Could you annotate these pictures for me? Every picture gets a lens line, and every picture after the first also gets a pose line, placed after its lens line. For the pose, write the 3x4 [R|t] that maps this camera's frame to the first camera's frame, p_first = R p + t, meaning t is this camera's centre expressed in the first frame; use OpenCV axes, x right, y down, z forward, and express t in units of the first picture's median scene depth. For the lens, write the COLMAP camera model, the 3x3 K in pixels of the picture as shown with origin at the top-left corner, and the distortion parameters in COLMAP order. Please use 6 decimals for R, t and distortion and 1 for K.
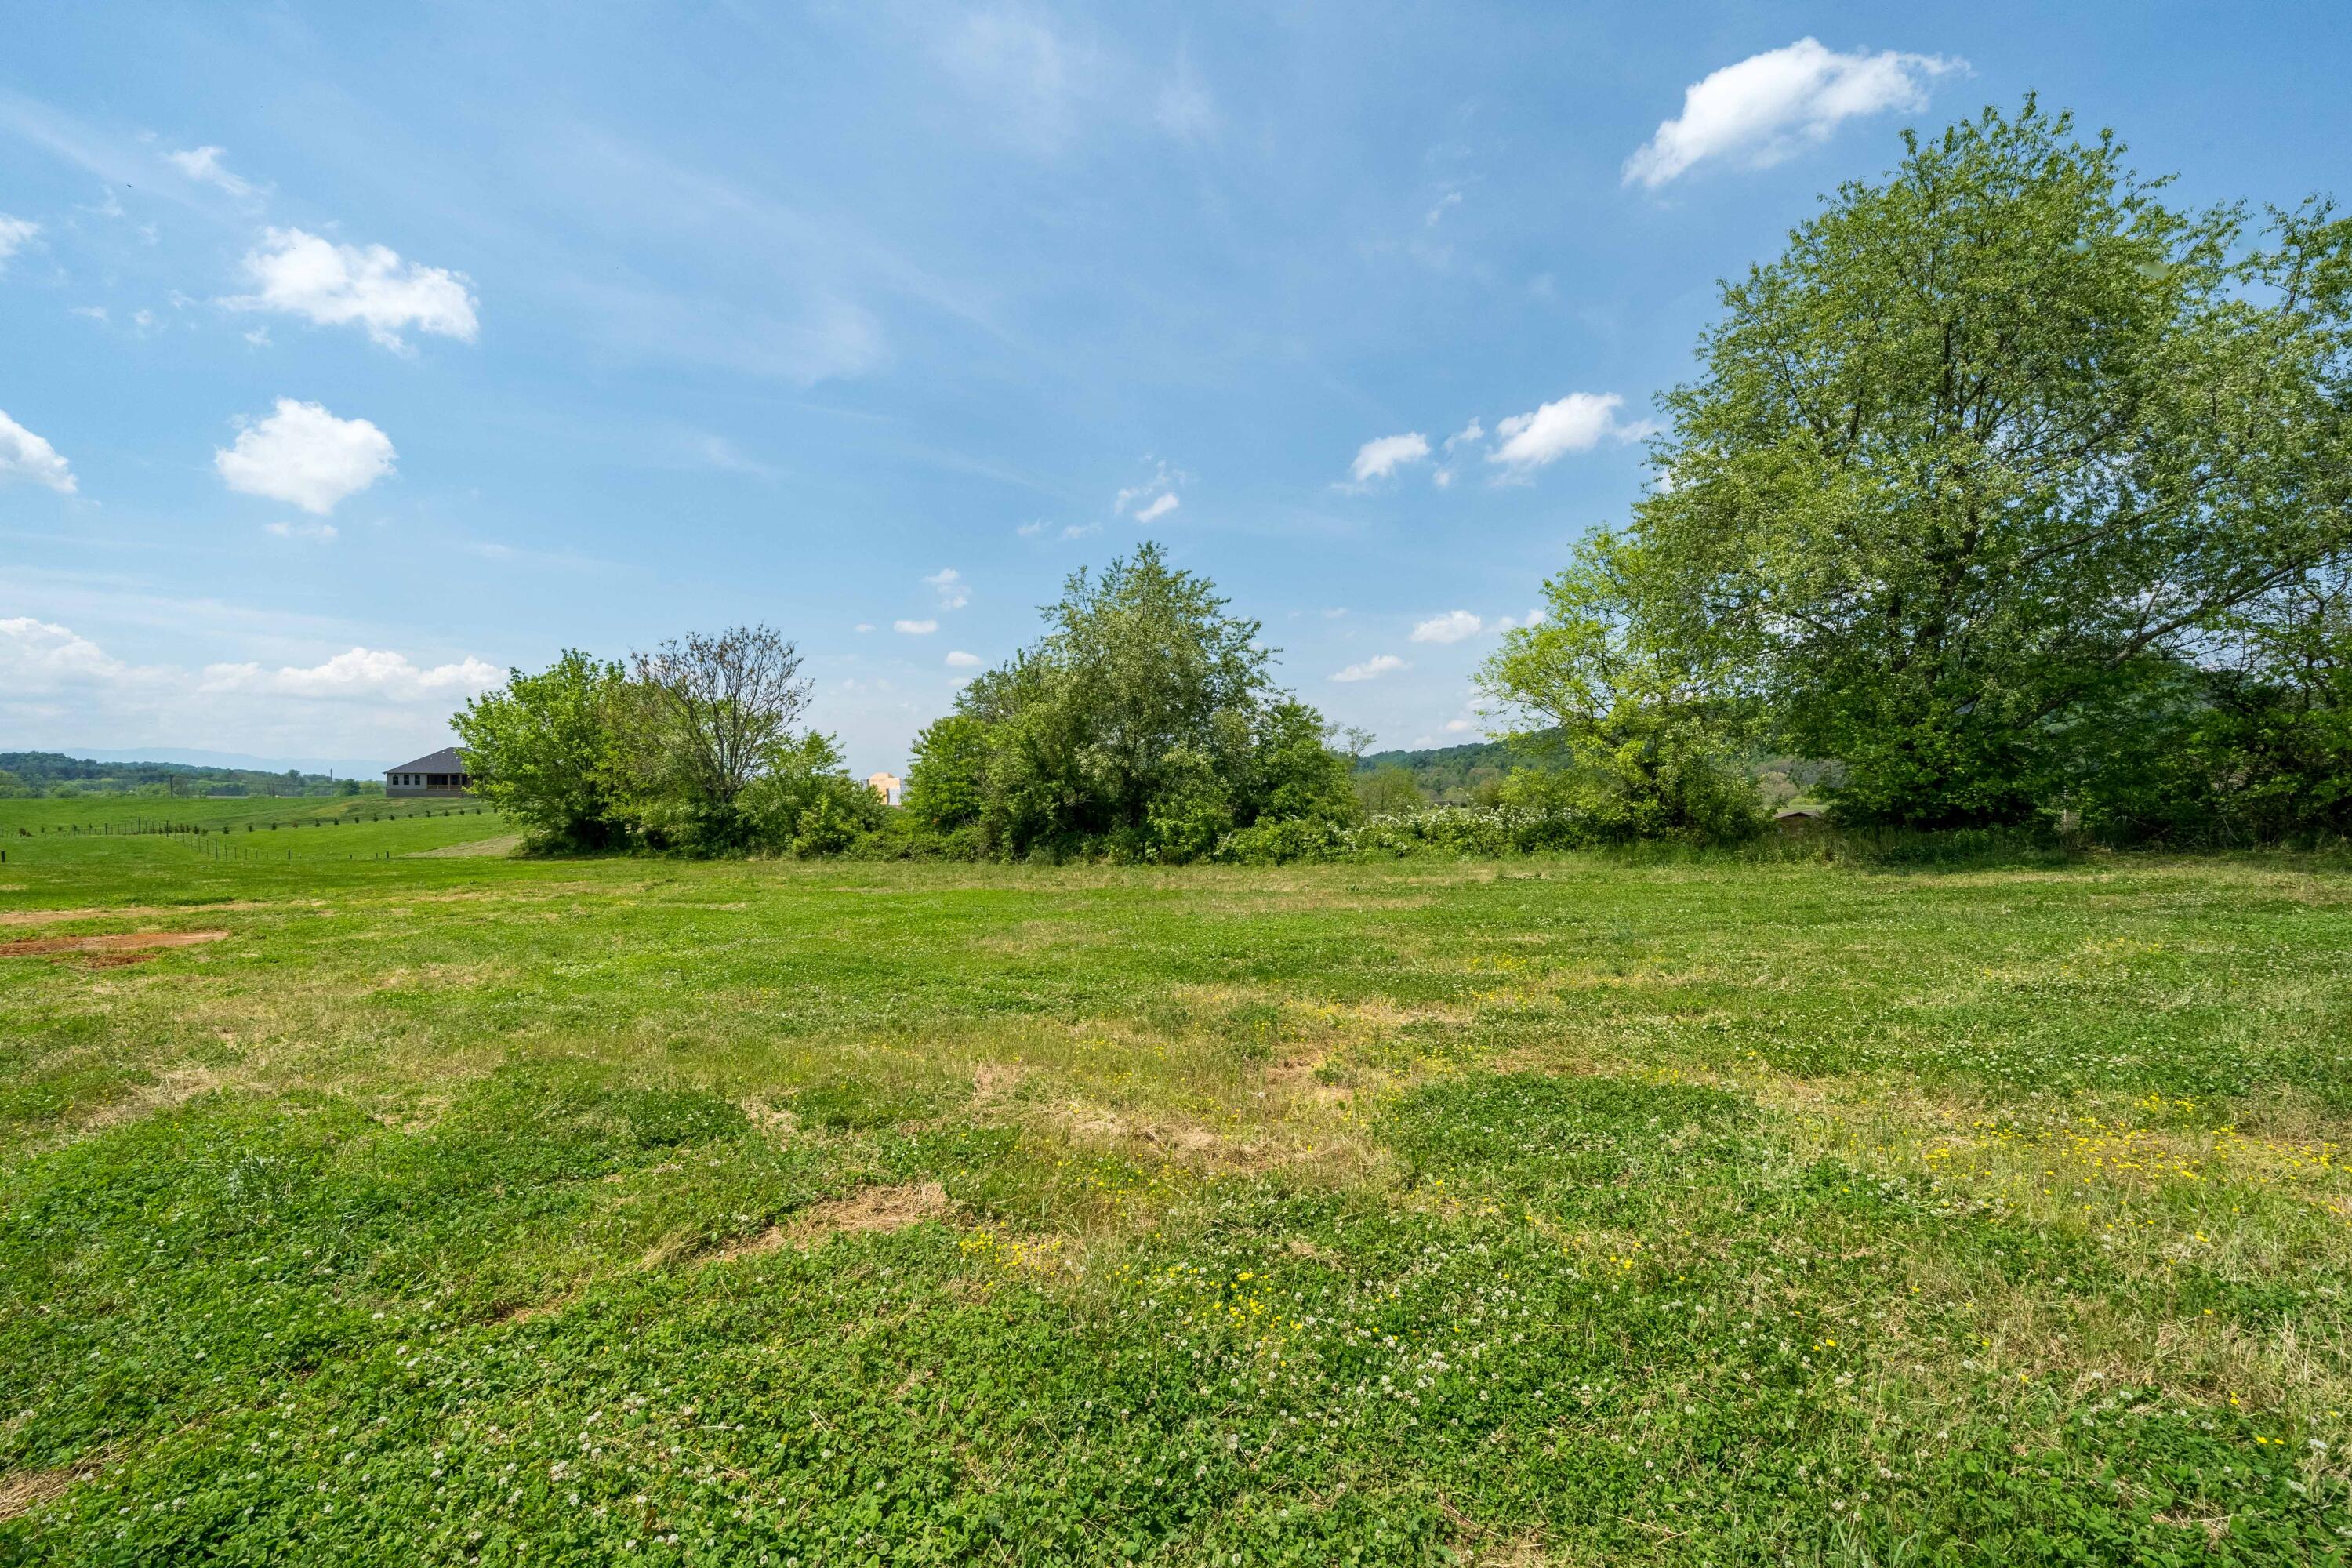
lens RADIAL K [[937.7, 0, 1193.6], [0, 937.7, 801.2], [0, 0, 1]] dist [-0.006639, 0.000264]
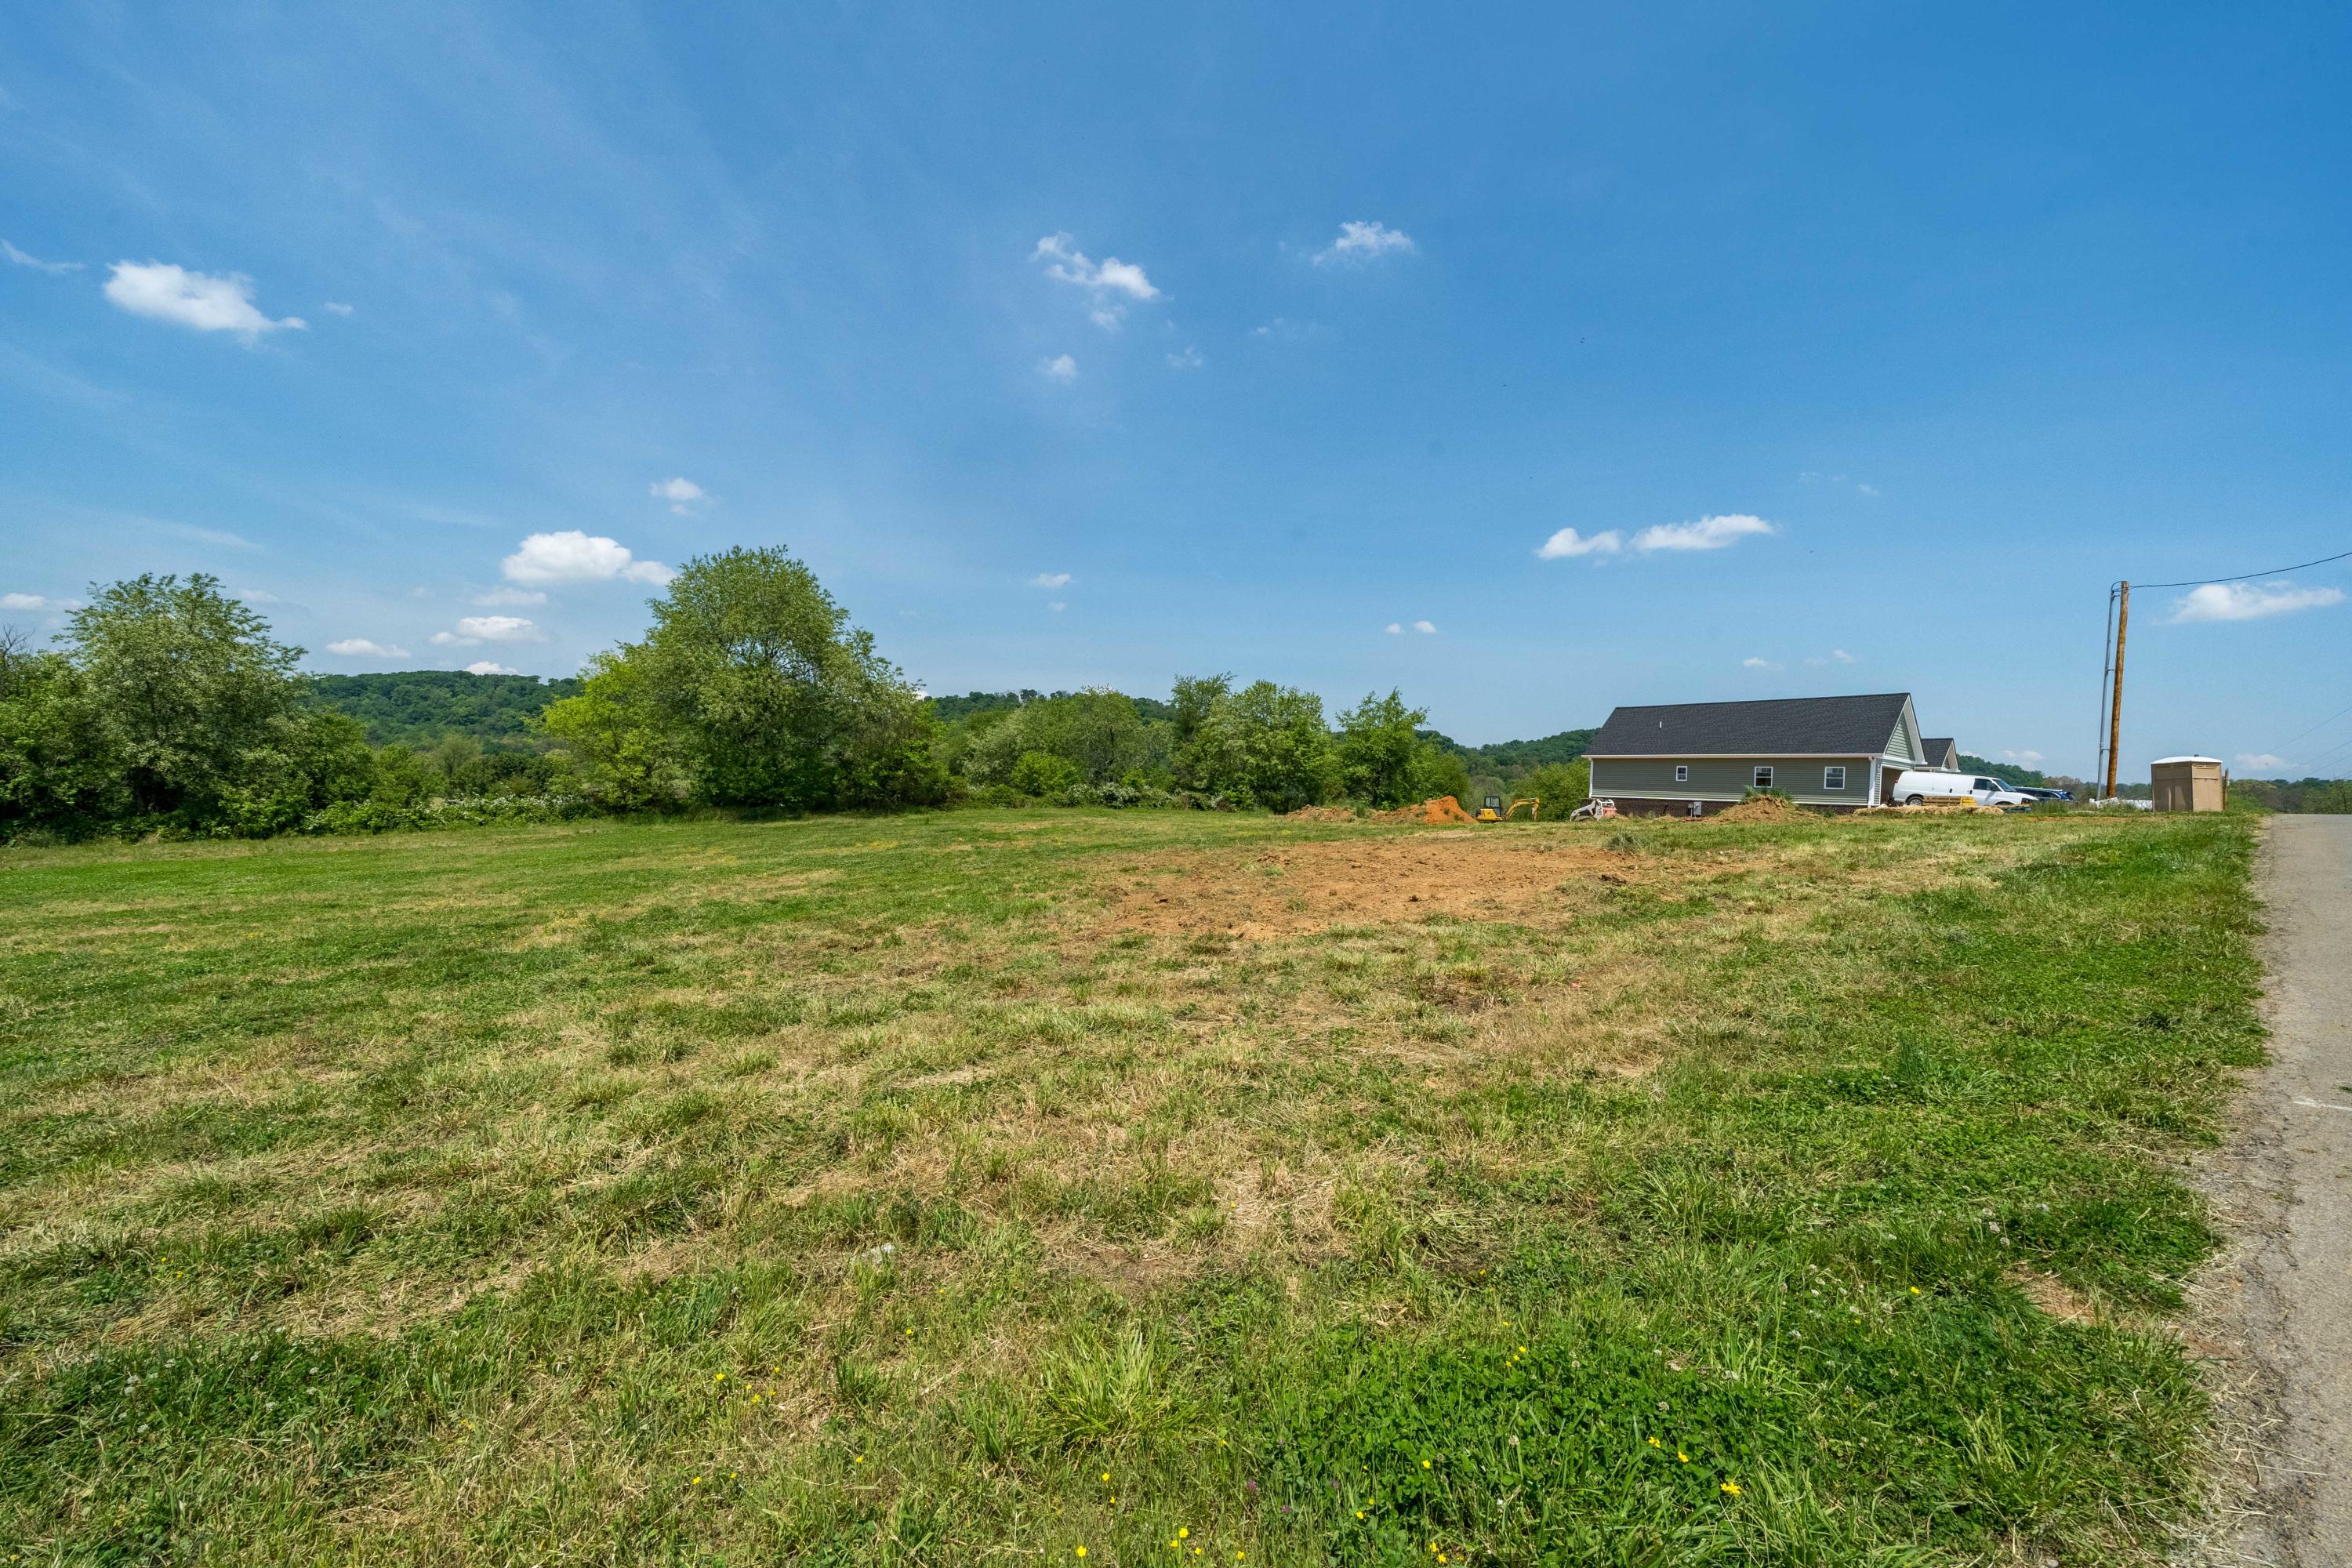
lens RADIAL K [[825.7, 0, 1158.6], [0, 825.7, 794.0], [0, 0, 1]] dist [-0.011742, 0.001061]
pose [[0.356144, 0.001209, 0.934430, -0.795596], [-0.024917, 0.999656, 0.008203, -0.043018], [-0.934099, -0.026205, 0.356052, -0.714506]]
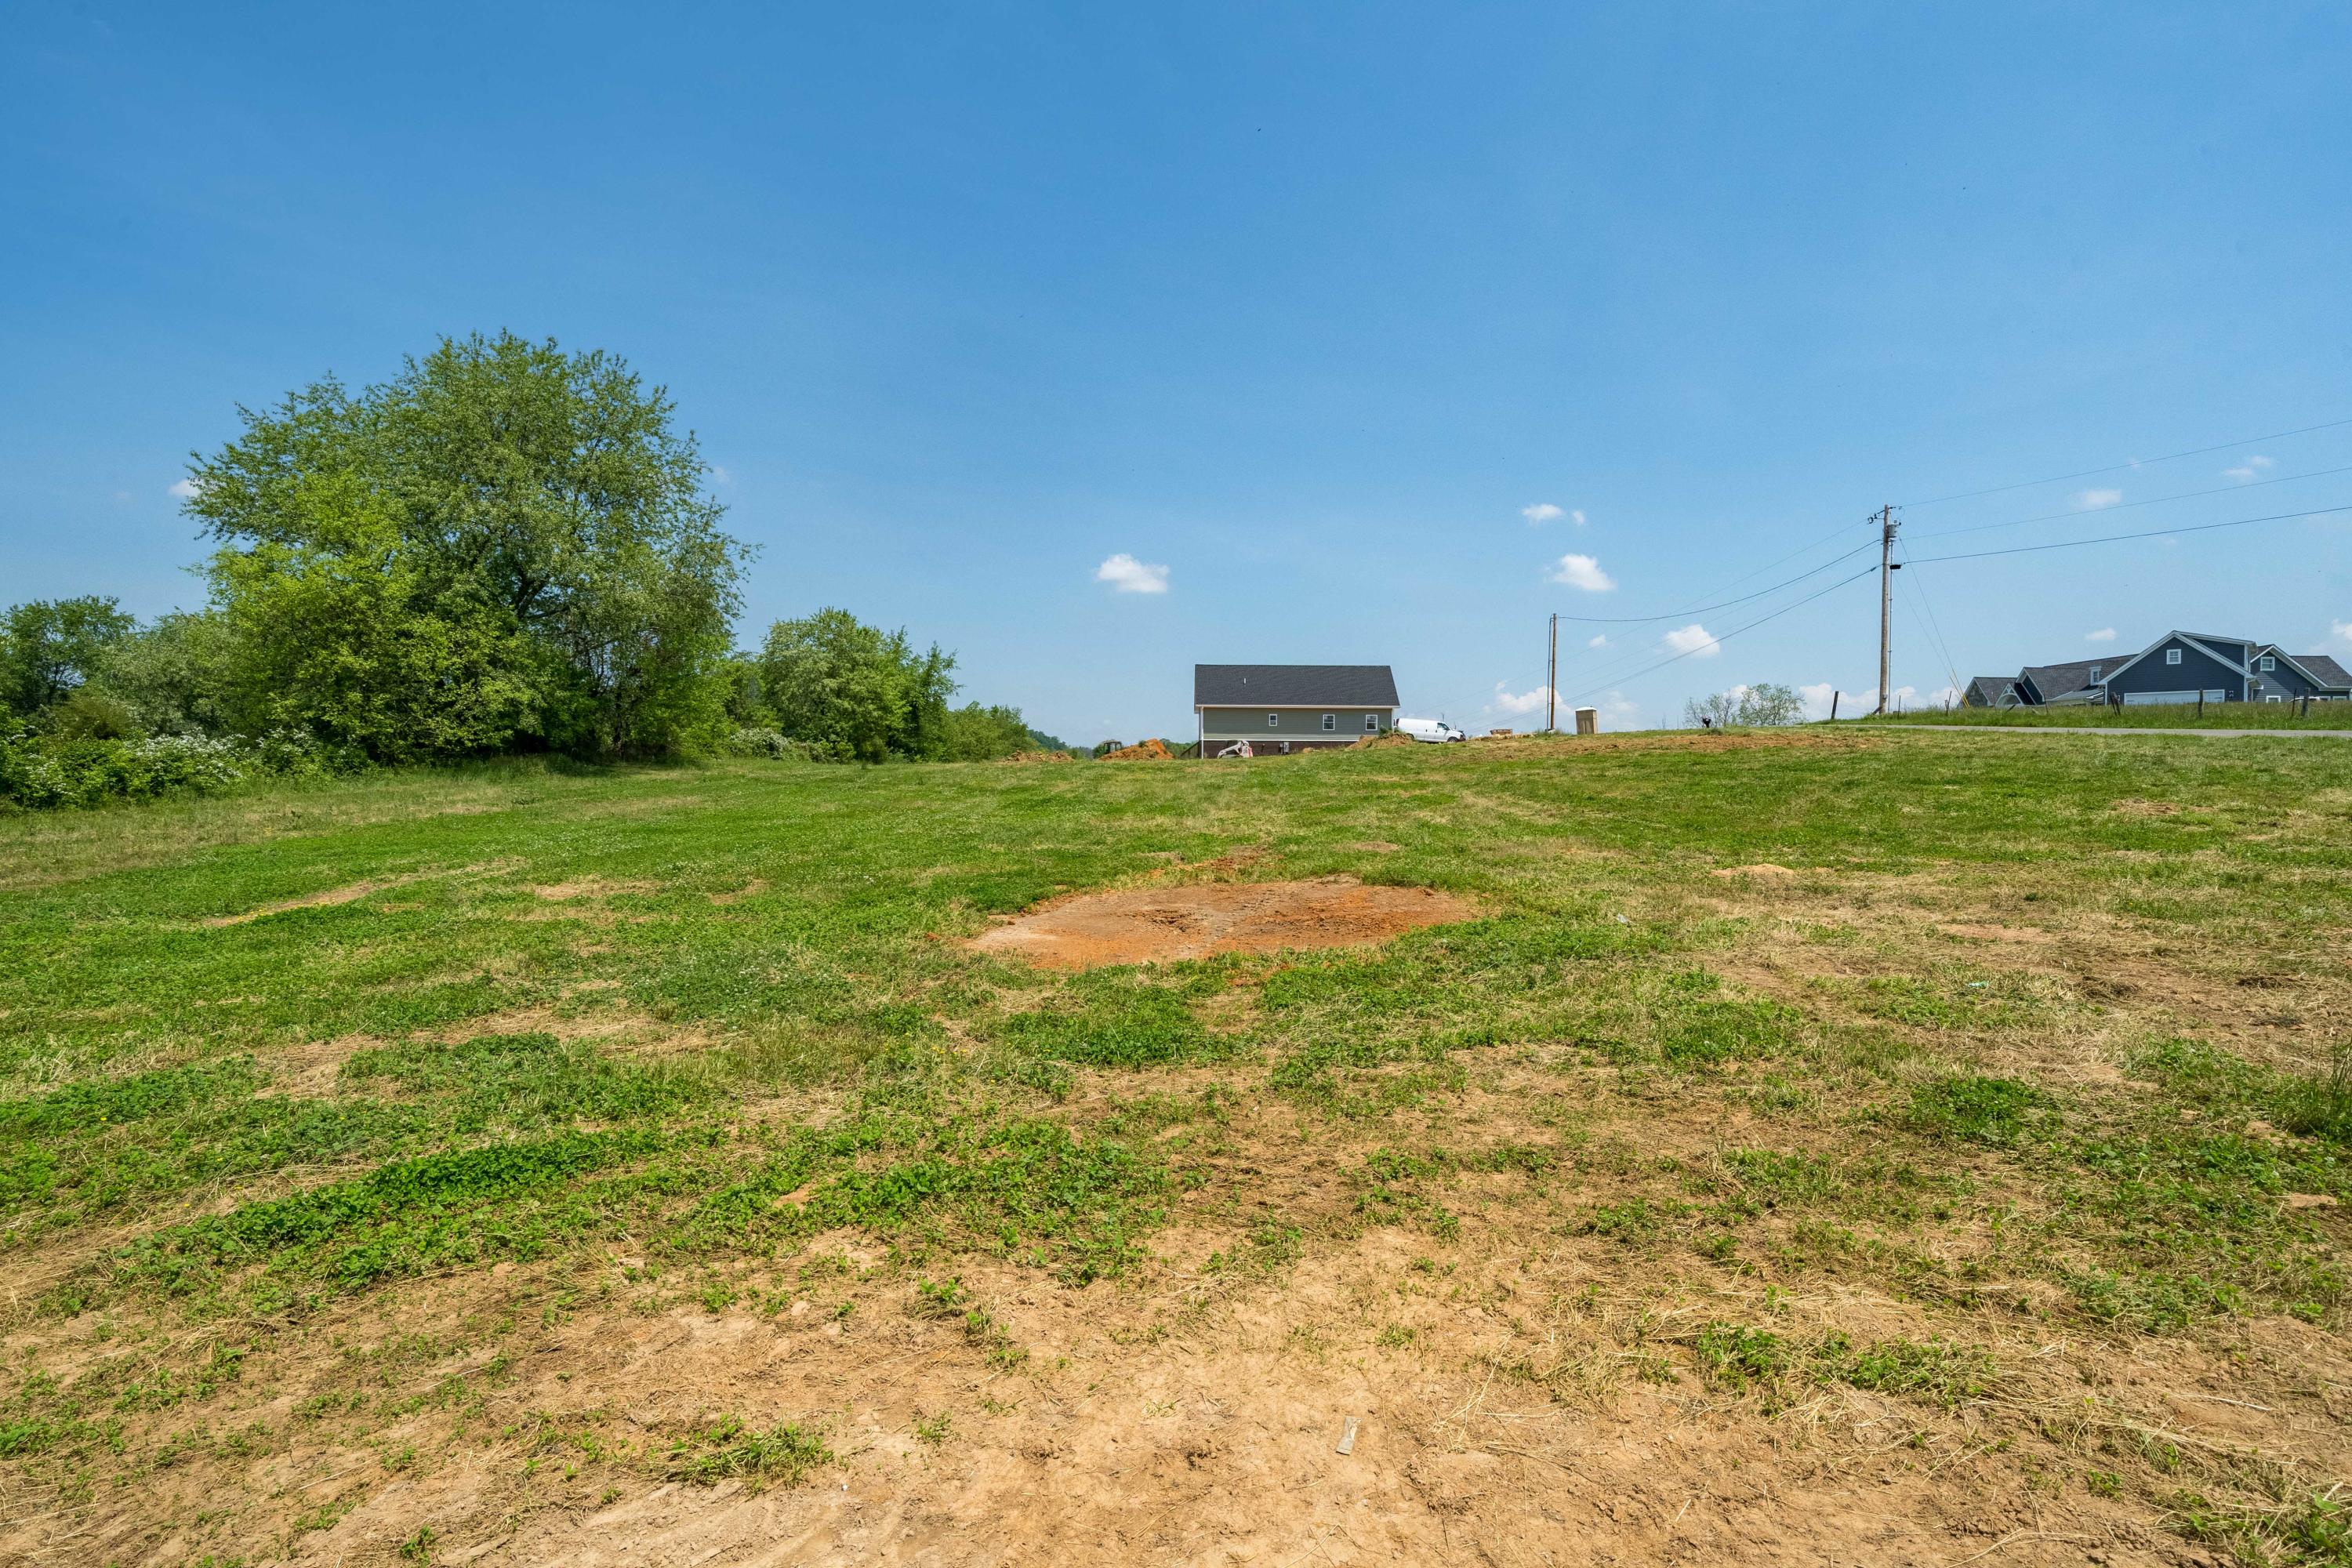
lens RADIAL K [[1113.1, 0, 1187.7], [0, 1113.1, 792.9], [0, 0, 1]] dist [0.009636, -0.001924]
pose [[-0.563733, -0.013588, 0.825845, -1.176406], [0.003032, 0.999824, 0.018520, 0.054295], [-0.825951, 0.012944, -0.563593, 1.021887]]
